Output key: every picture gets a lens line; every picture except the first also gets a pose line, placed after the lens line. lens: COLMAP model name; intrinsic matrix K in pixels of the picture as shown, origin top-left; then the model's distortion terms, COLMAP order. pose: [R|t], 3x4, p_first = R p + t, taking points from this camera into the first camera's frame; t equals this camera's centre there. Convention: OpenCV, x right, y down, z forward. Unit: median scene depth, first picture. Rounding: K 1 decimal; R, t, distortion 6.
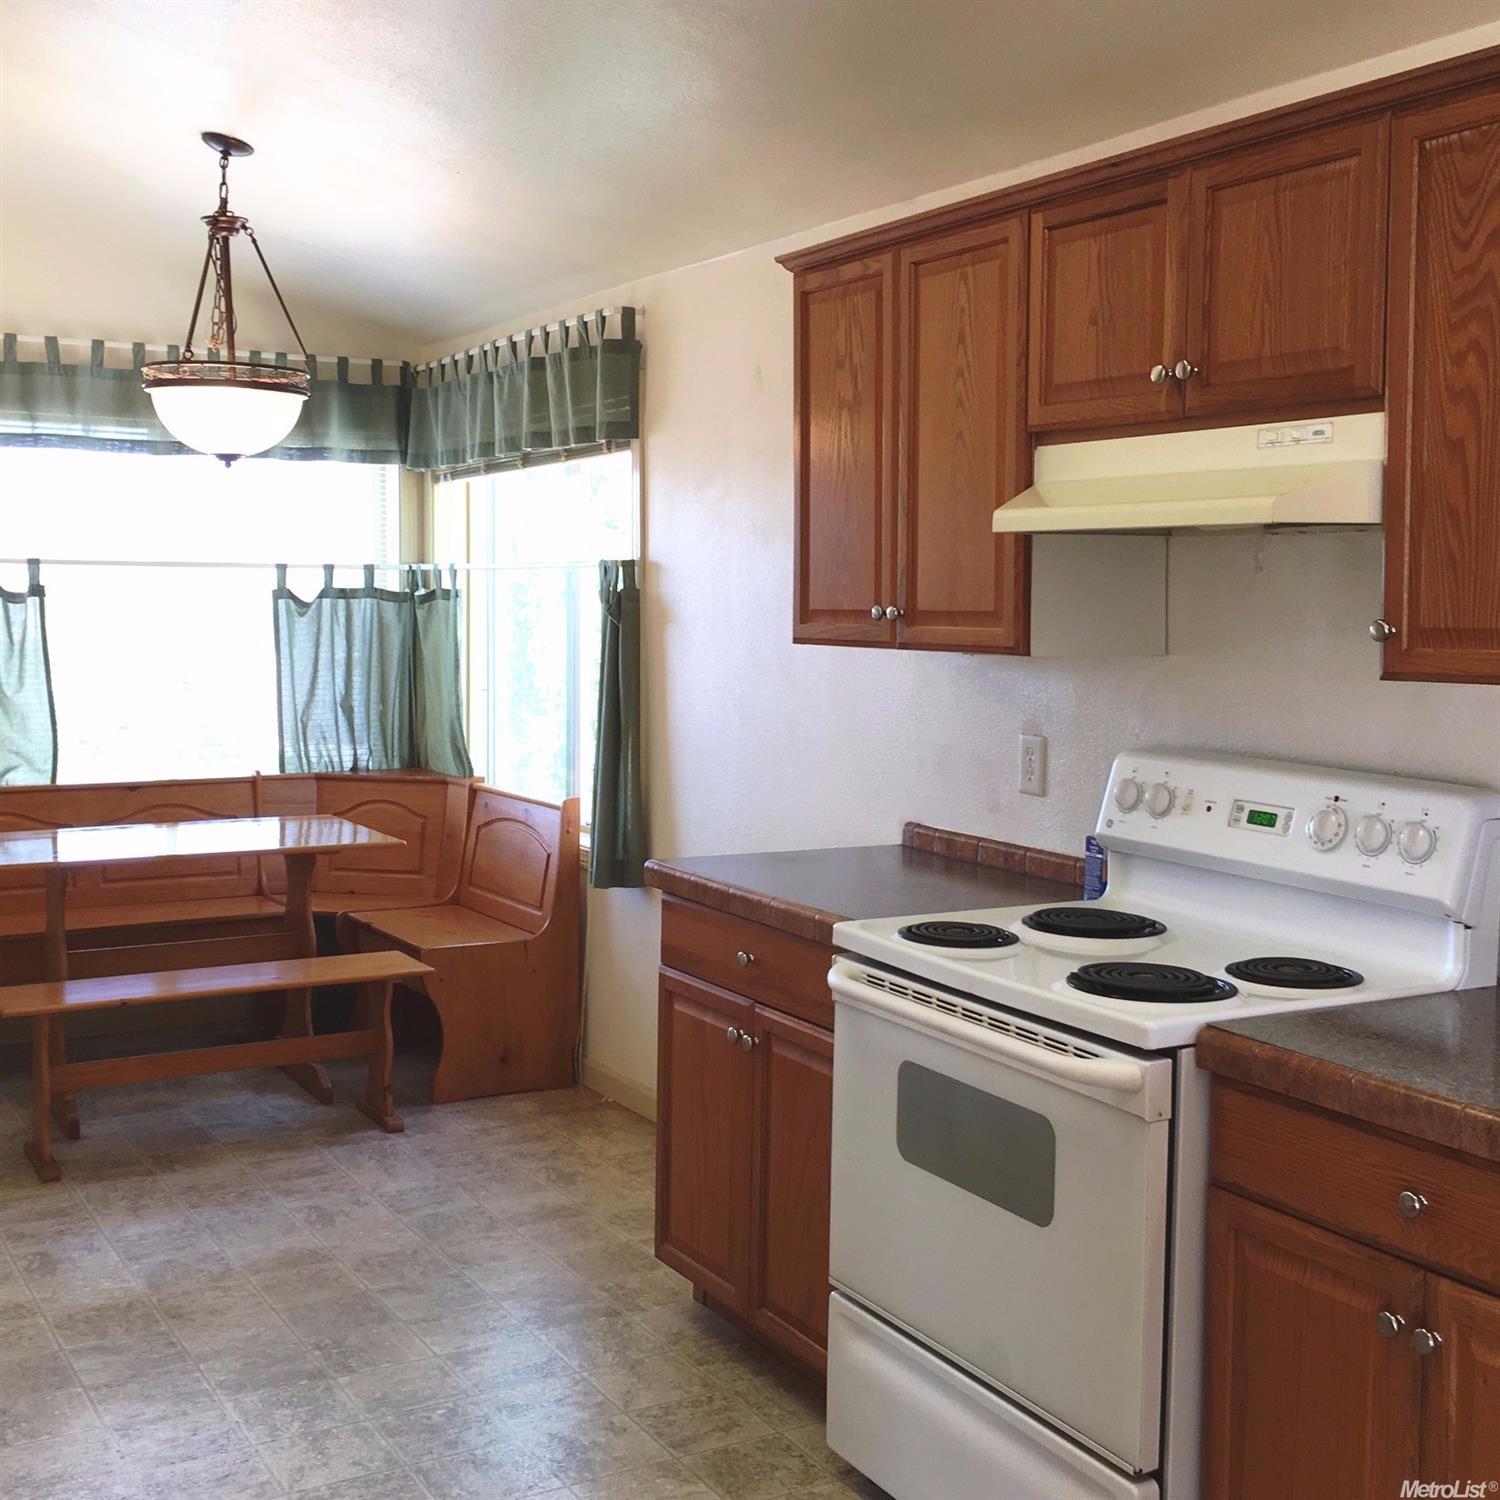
lens RADIAL K [[1846.3, 0, 763.6], [0, 1846.3, 715.4], [0, 0, 1]] dist [0.026915, 0.000000]
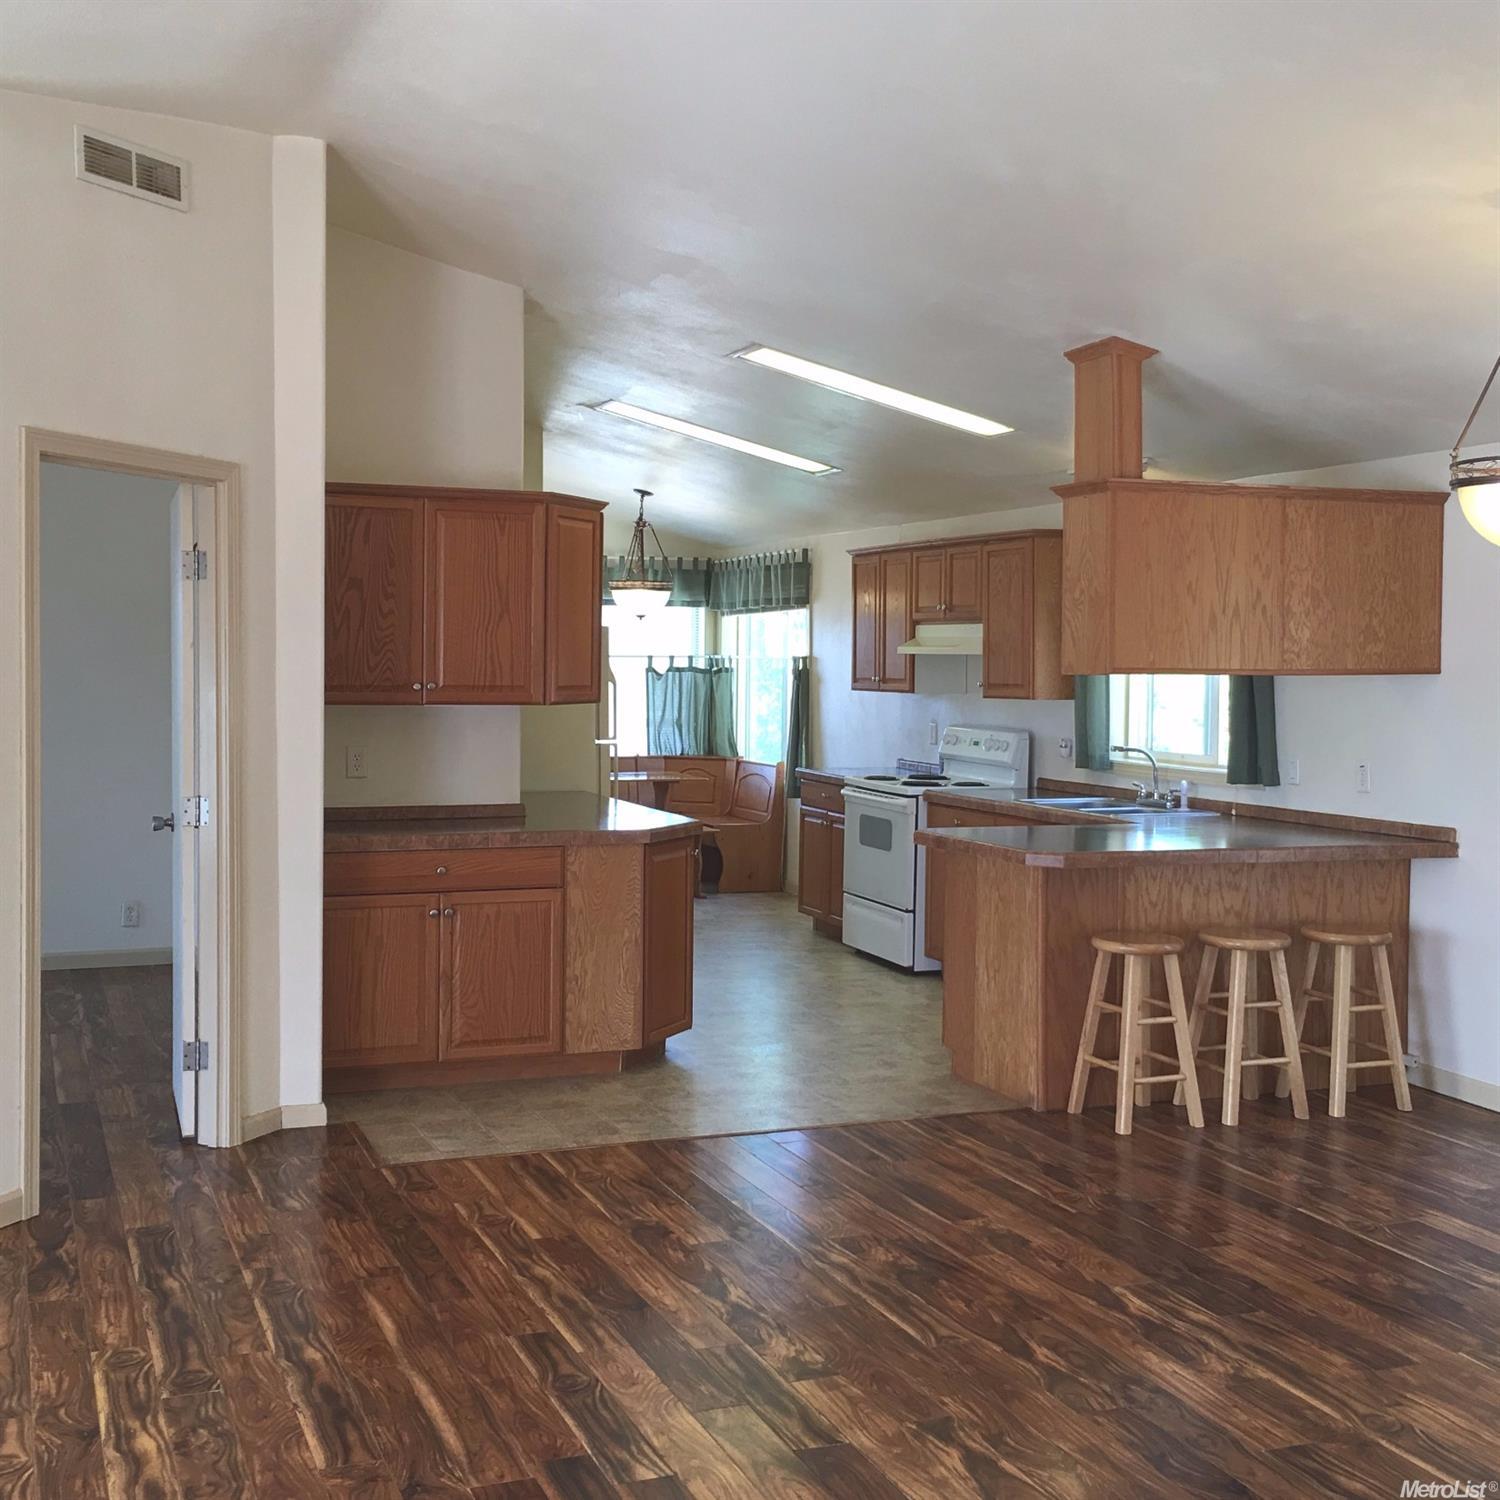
lens RADIAL K [[1846.3, 0, 744.2], [0, 1846.3, 738.1], [0, 0, 1]] dist [0.026915, 0.000000]
pose [[0.987042, 0.007535, -0.160284, 0.212929], [-0.011333, 0.999676, -0.022795, 0.068387], [0.160060, 0.024316, 0.986808, -1.228625]]
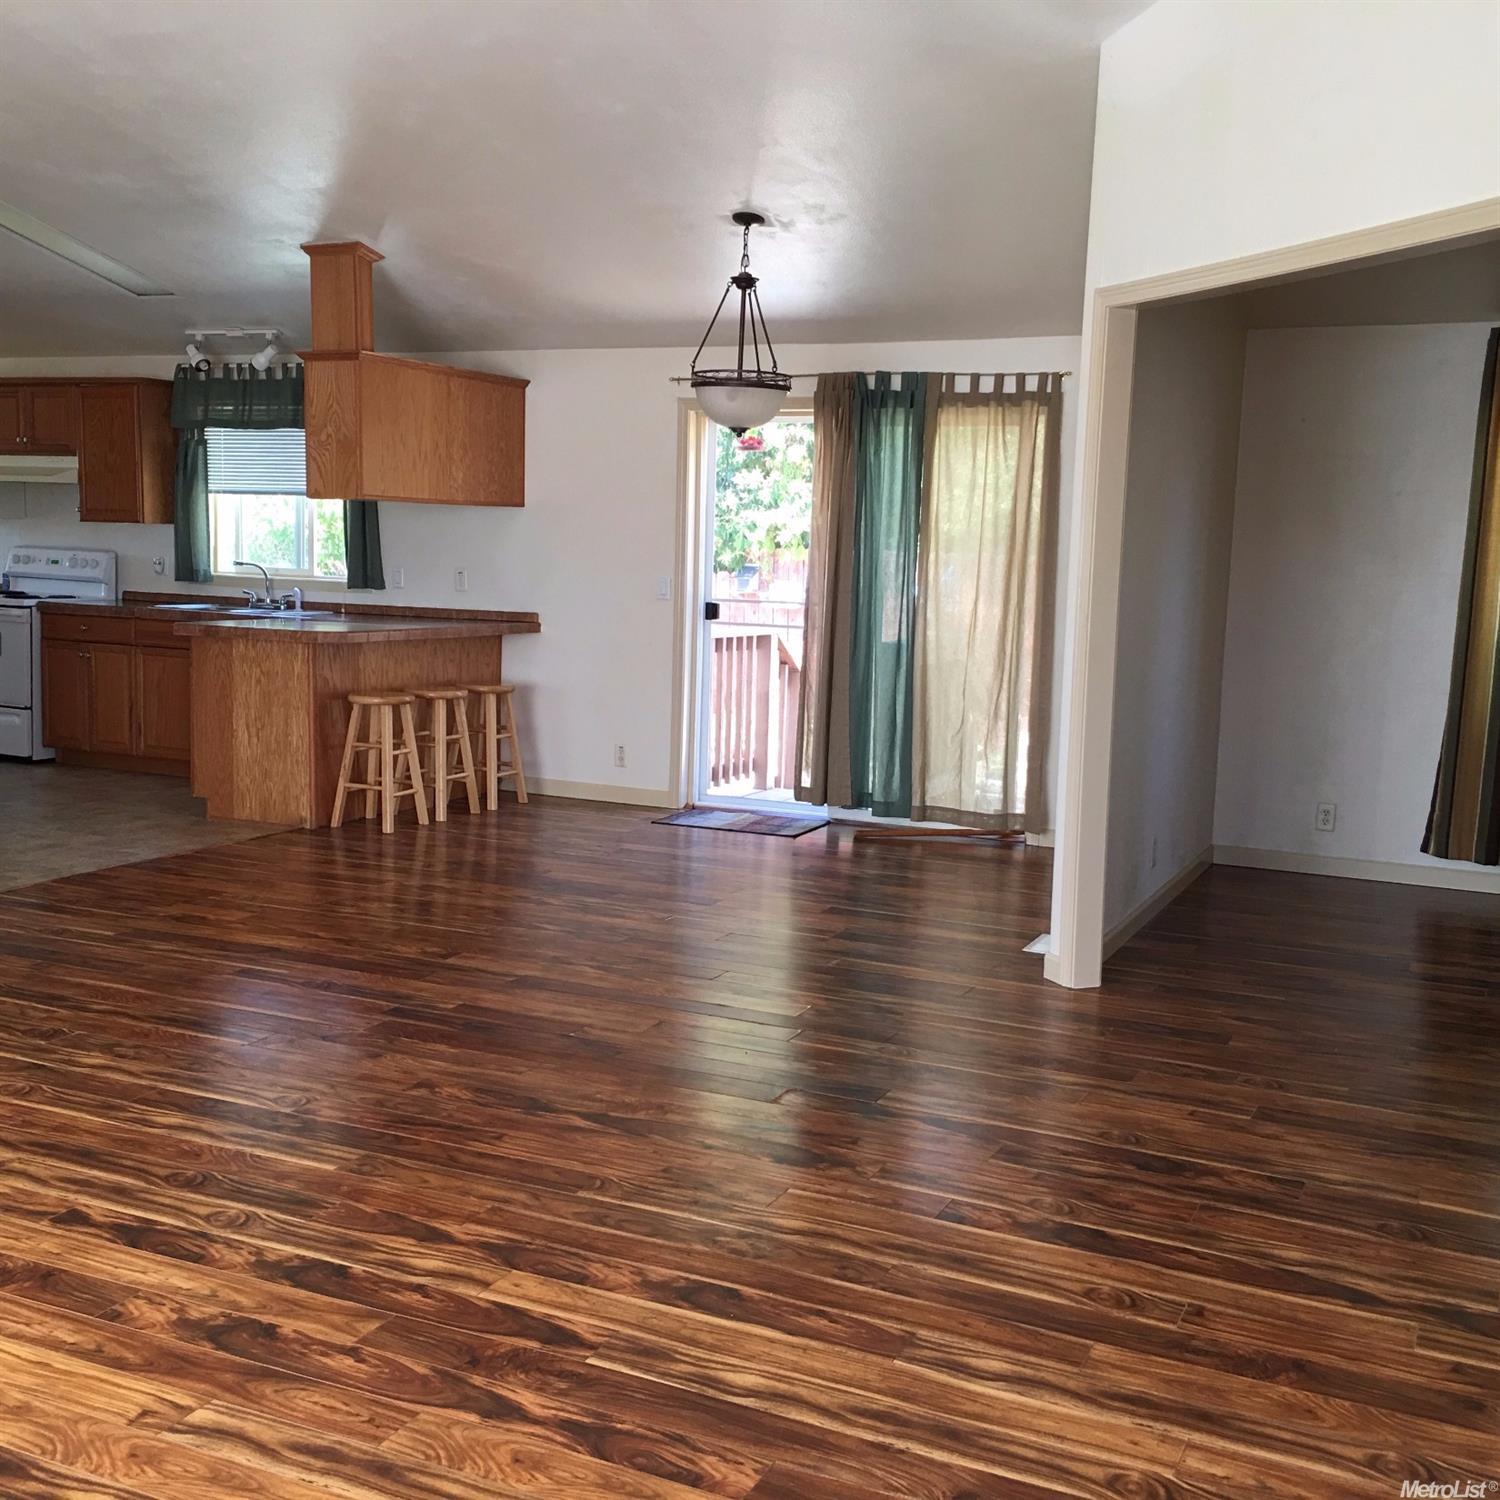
lens RADIAL K [[1699.8, 0, 750.0], [0, 1699.8, 748.9], [0, 0, 1]] dist [0.012377, 0.000000]
pose [[0.821104, -0.052604, 0.568349, -0.297396], [0.013363, 0.997243, 0.072996, 0.108785], [-0.570622, -0.052343, 0.819543, -1.420893]]
